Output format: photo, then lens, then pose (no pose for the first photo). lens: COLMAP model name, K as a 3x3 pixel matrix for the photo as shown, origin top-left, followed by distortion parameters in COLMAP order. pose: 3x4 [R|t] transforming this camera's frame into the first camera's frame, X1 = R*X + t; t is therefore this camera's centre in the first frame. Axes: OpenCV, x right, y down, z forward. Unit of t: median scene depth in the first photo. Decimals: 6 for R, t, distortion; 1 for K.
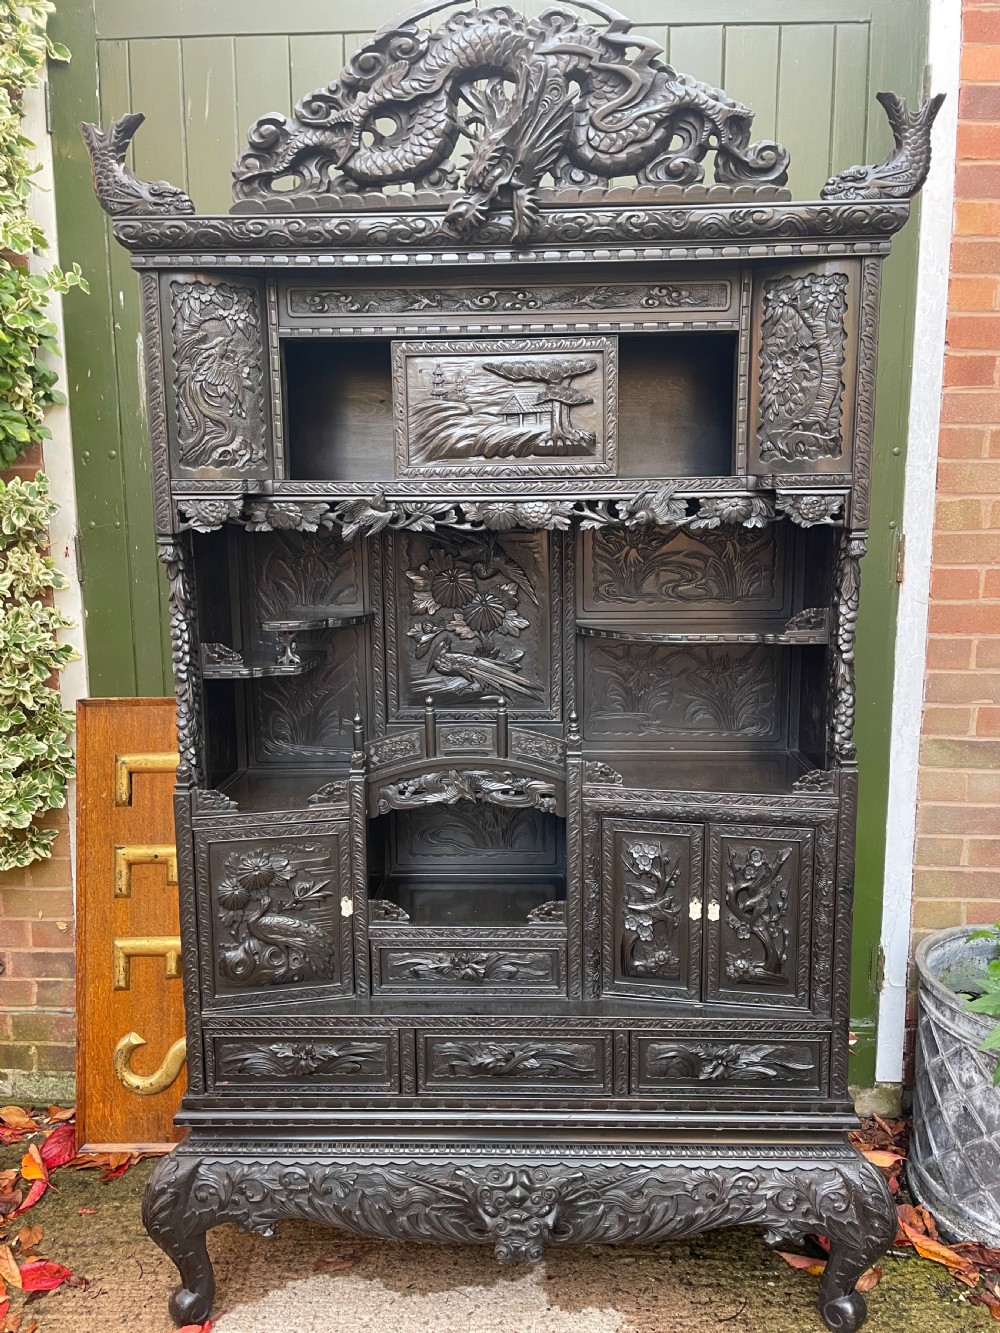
lens RADIAL K [[1012.1, 0, 500.7], [0, 1012.1, 660.9], [0, 0, 1]] dist [0.086452, -0.112462]
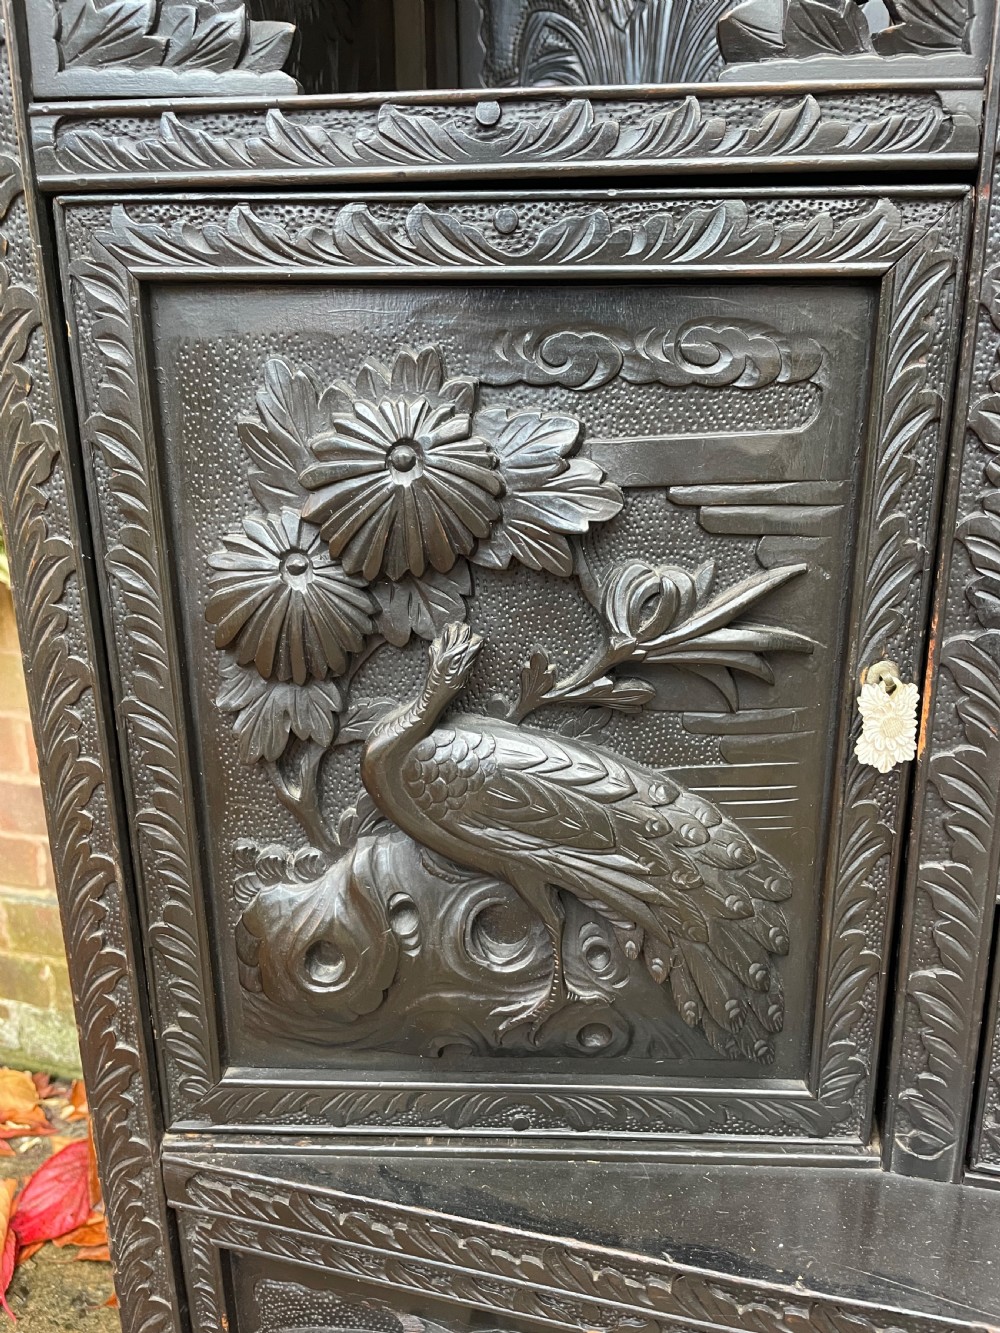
lens RADIAL K [[1012.1, 0, 501.5], [0, 1012.1, 670.4], [0, 0, 1]] dist [0.086452, -0.112462]
pose [[0.969125, 0.064773, -0.237912, -0.180146], [-0.031055, 0.989260, 0.142832, 0.215480], [0.244608, -0.131034, 0.960727, 0.834423]]
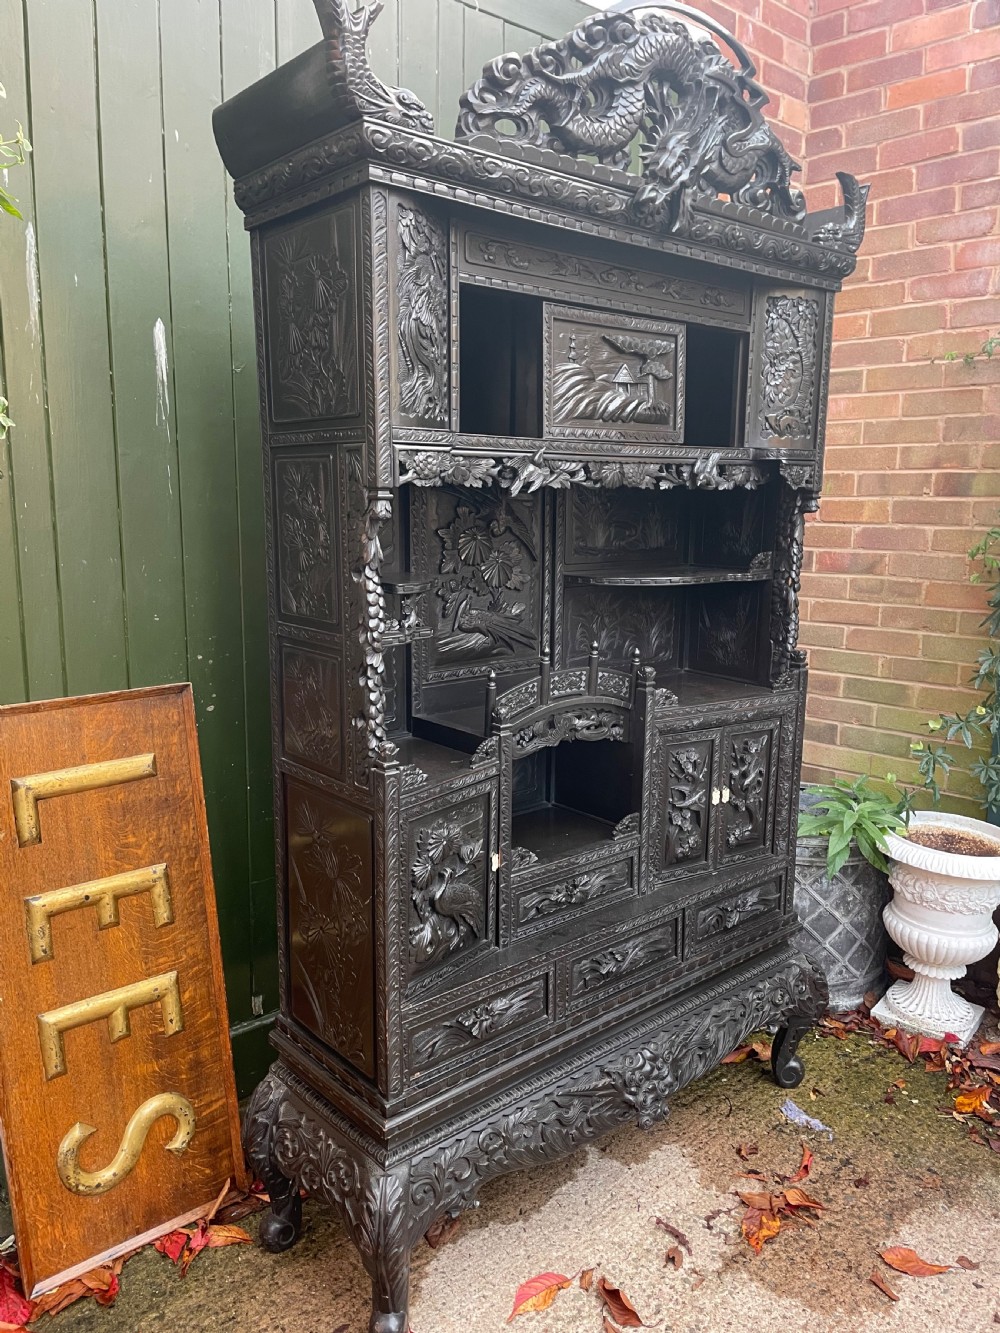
lens RADIAL K [[1012.1, 0, 519.3], [0, 1012.1, 664.1], [0, 0, 1]] dist [0.086452, -0.112462]
pose [[0.729054, -0.100726, 0.677004, -0.818784], [0.081135, 0.994856, 0.060643, -0.012929], [-0.679630, 0.010717, 0.733477, 0.250328]]
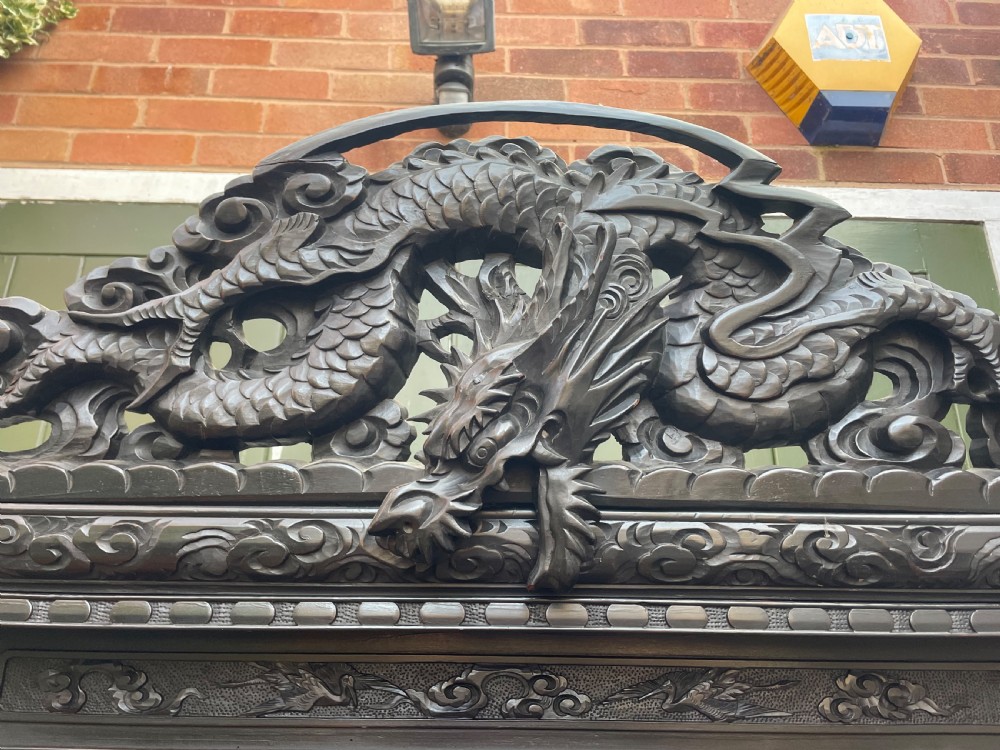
lens RADIAL K [[759.2, 0, 496.4], [0, 759.2, 366.3], [0, 0, 1]] dist [0.069968, -0.072047]
pose [[0.998238, 0.037177, 0.046248, -0.018329], [-0.010086, 0.874363, -0.485168, -0.297292], [-0.058474, 0.483847, 0.873197, 0.611335]]
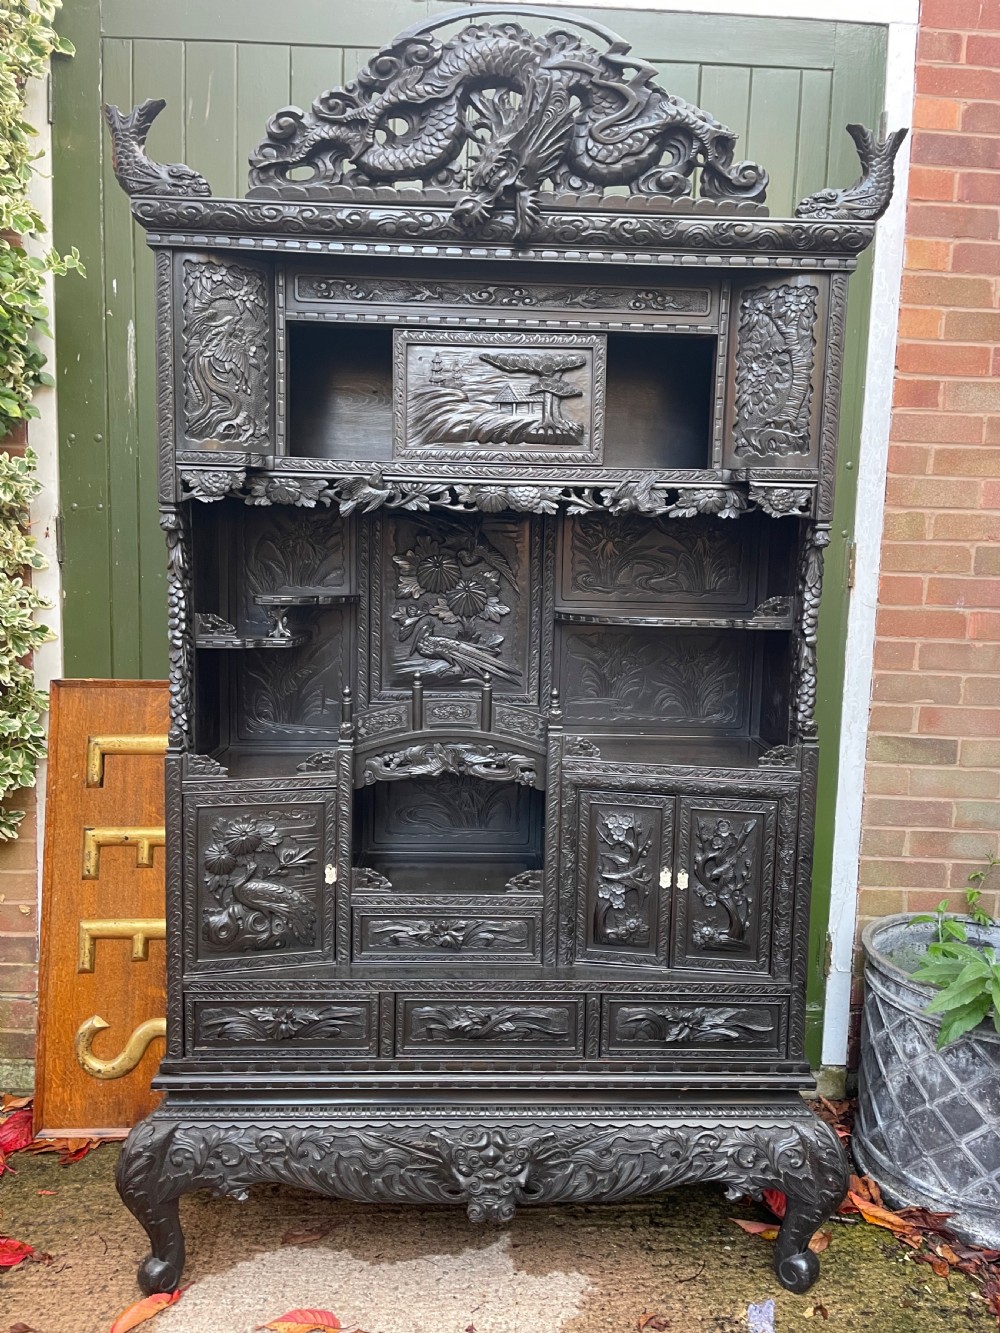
lens RADIAL K [[1012.1, 0, 514.6], [0, 1012.1, 662.9], [0, 0, 1]] dist [0.086452, -0.112462]
pose [[0.996894, 0.025890, 0.074372, -0.049434], [-0.023180, 0.999044, -0.037070, 0.064263], [-0.075260, 0.035231, 0.996541, -0.046003]]
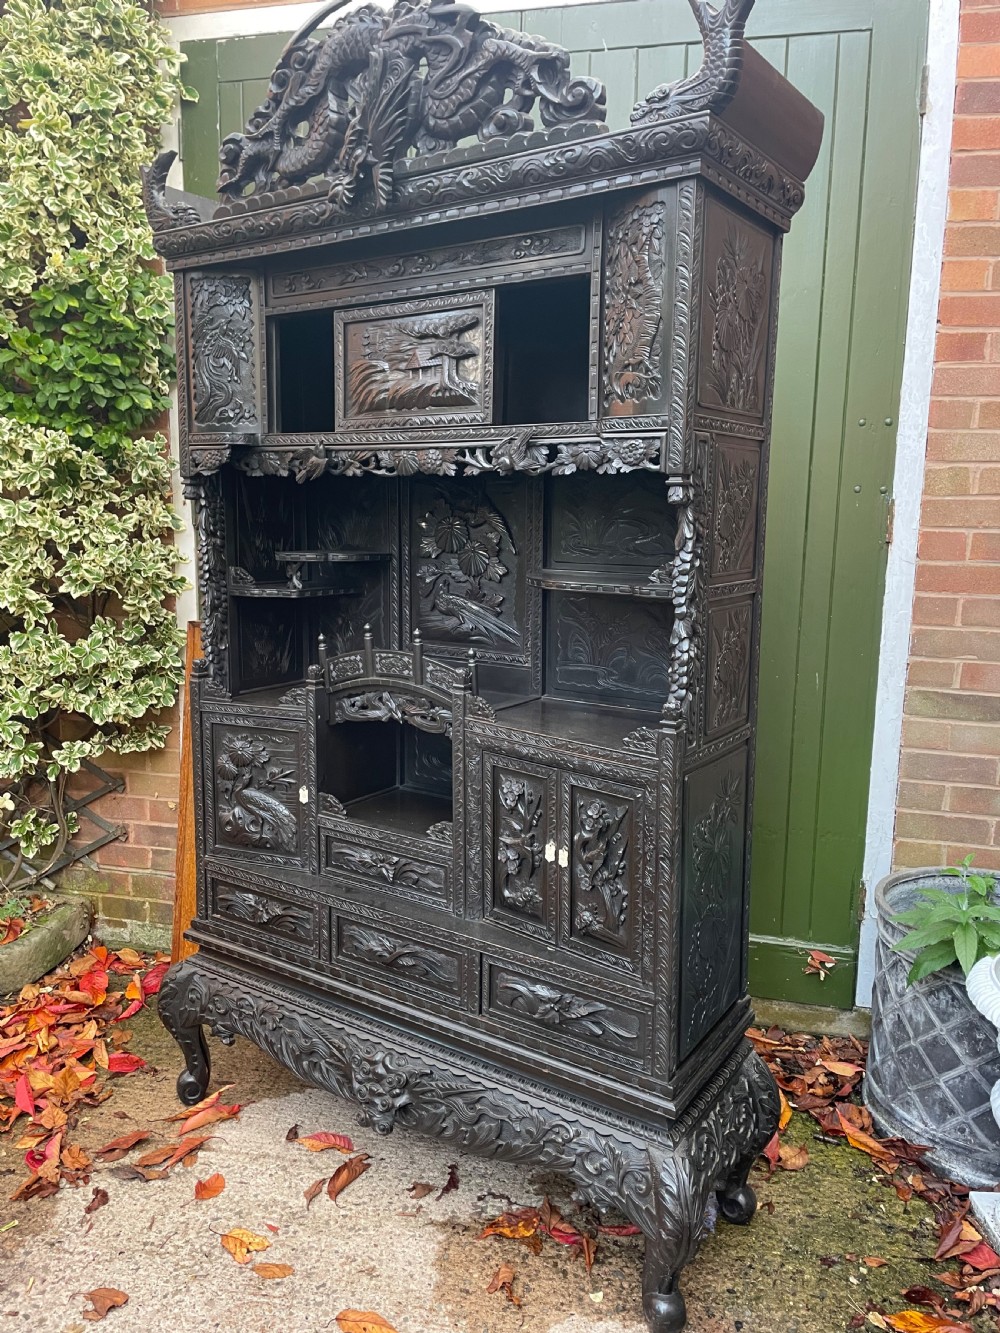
lens RADIAL K [[1012.1, 0, 493.3], [0, 1012.1, 658.3], [0, 0, 1]] dist [0.086452, -0.112462]
pose [[0.843642, 0.098010, -0.527885, 0.665044], [-0.094184, 0.994967, 0.034210, 0.022280], [0.528581, 0.020857, 0.848627, 0.109574]]
